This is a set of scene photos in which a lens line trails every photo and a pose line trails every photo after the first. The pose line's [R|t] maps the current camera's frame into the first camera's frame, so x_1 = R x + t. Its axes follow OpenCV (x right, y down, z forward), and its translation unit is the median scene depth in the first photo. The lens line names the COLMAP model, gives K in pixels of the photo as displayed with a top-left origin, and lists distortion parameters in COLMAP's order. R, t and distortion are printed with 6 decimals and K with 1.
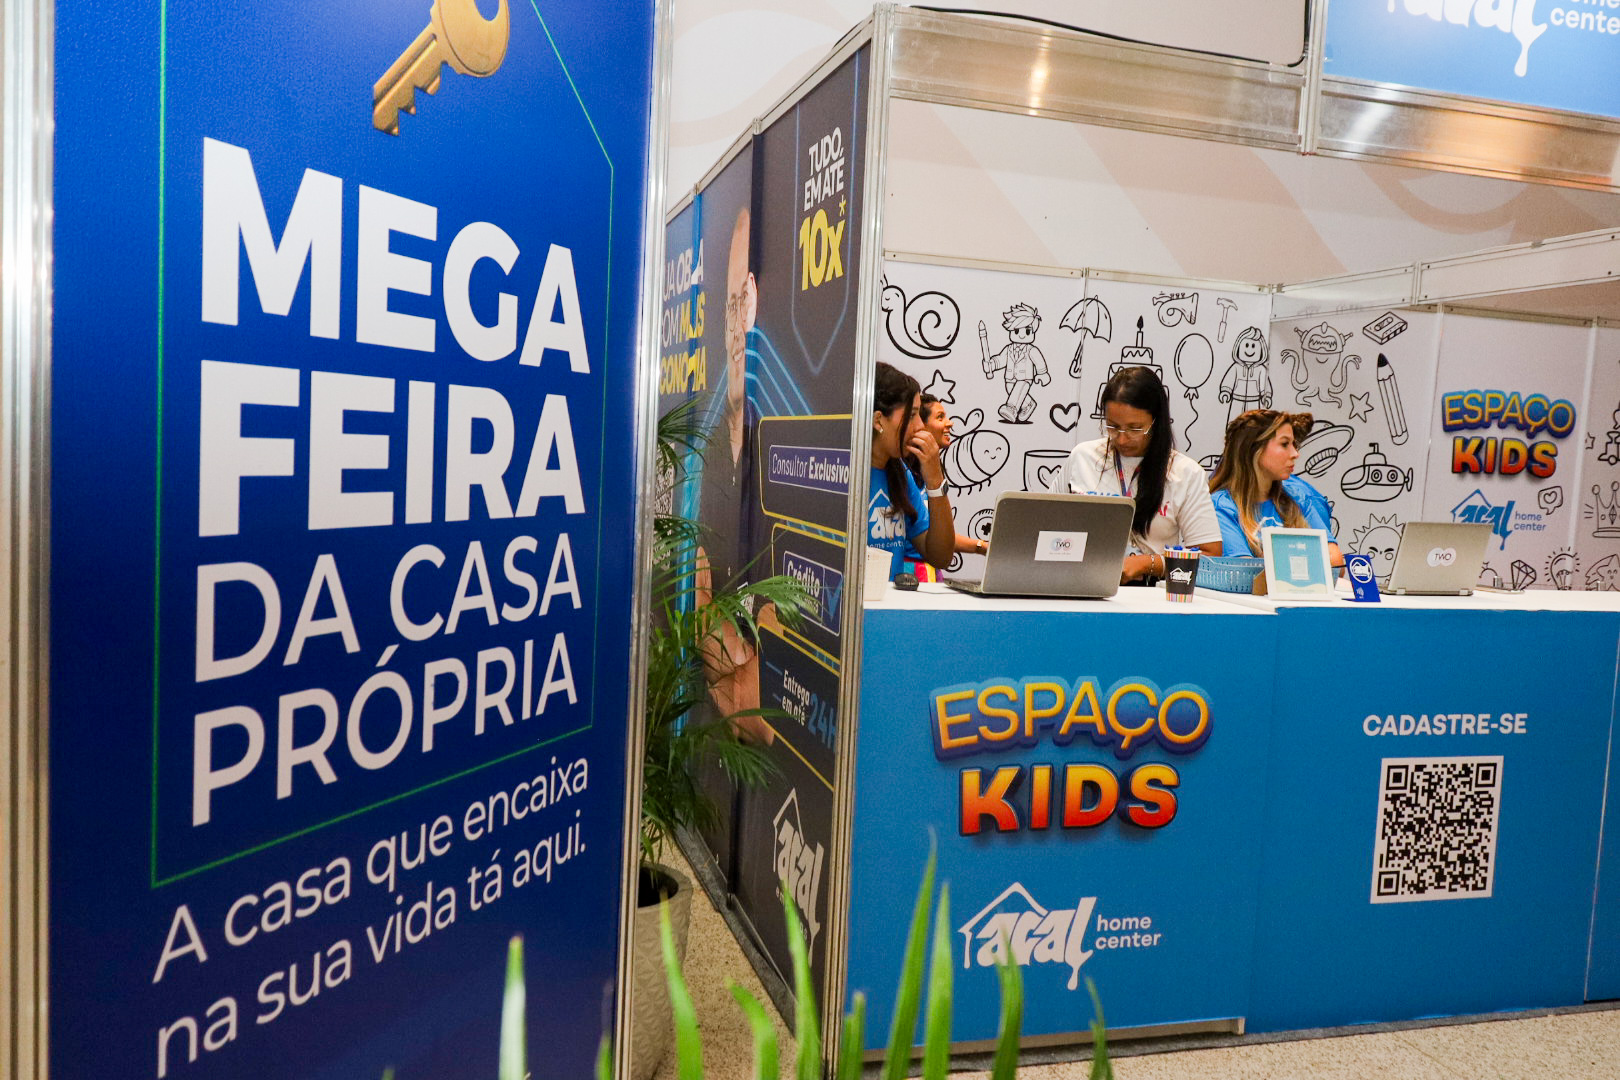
lens RADIAL K [[1314.6, 0, 801.0], [0, 1314.6, 547.1], [0, 0, 1]] dist [0.001256, 0.005852]
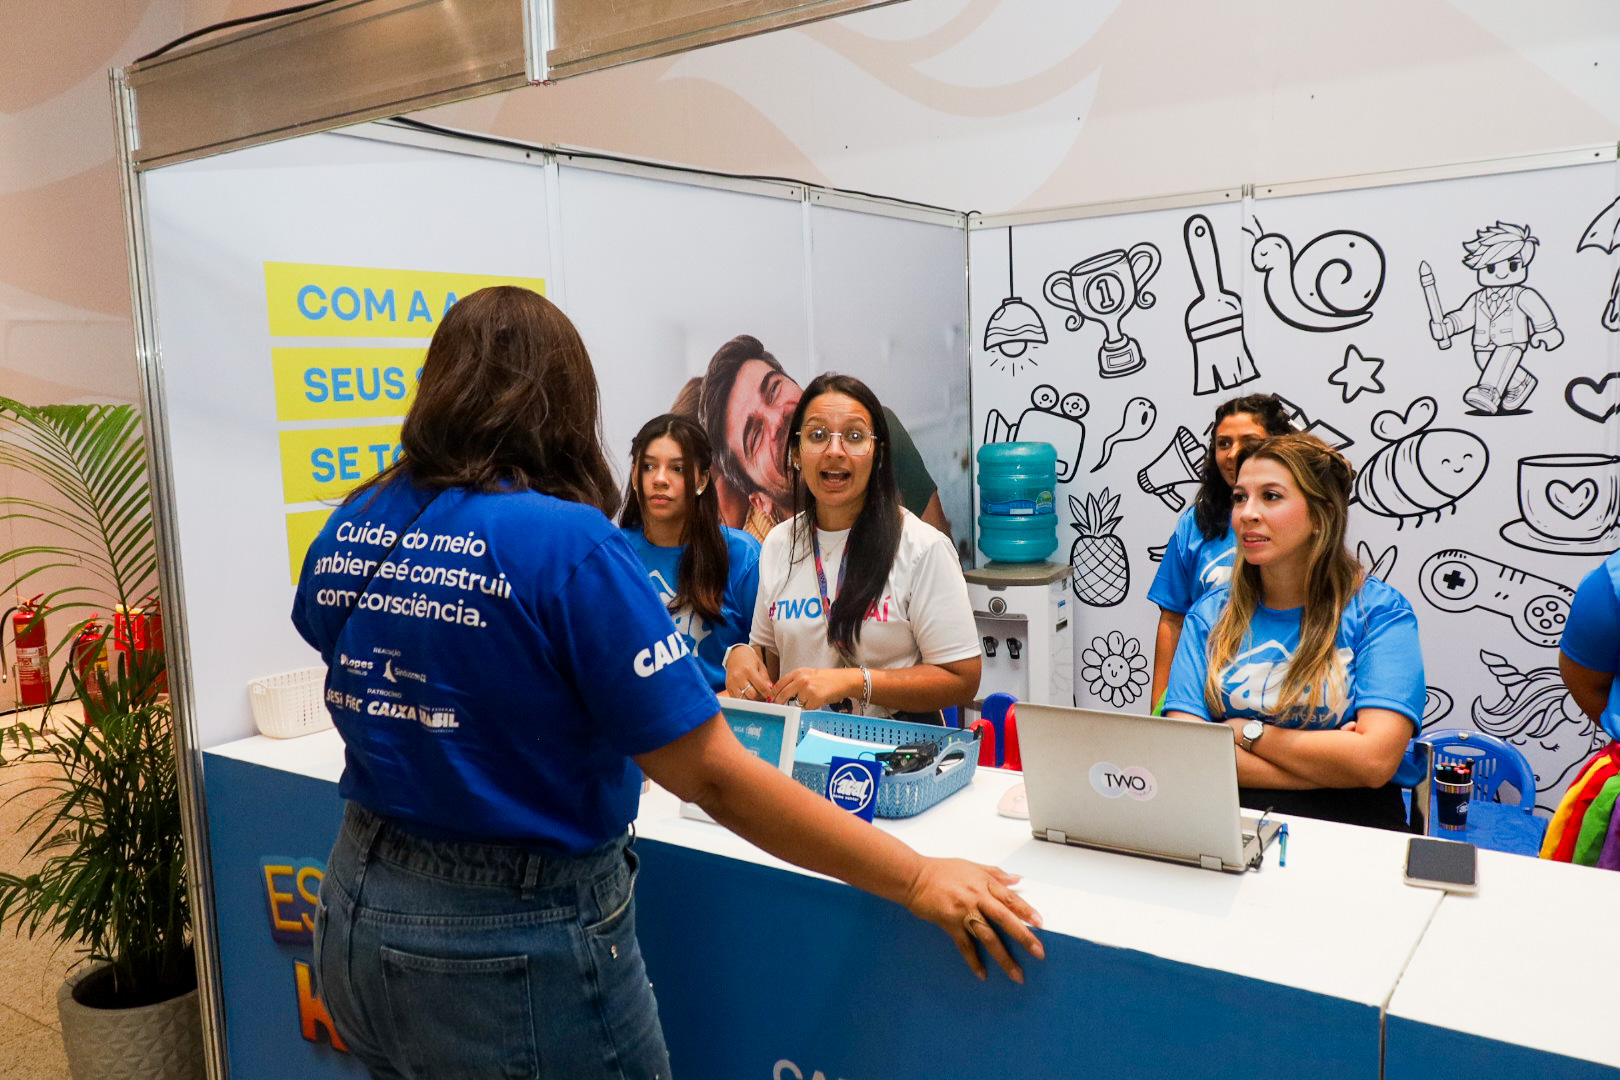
lens RADIAL K [[1314.6, 0, 811.0], [0, 1314.6, 541.2], [0, 0, 1]] dist [0.001256, 0.005852]
pose [[0.628909, 0.018632, -0.777255, 0.450399], [0.004510, 0.999609, 0.027610, -0.052767], [0.777466, -0.020870, 0.628579, 0.349671]]
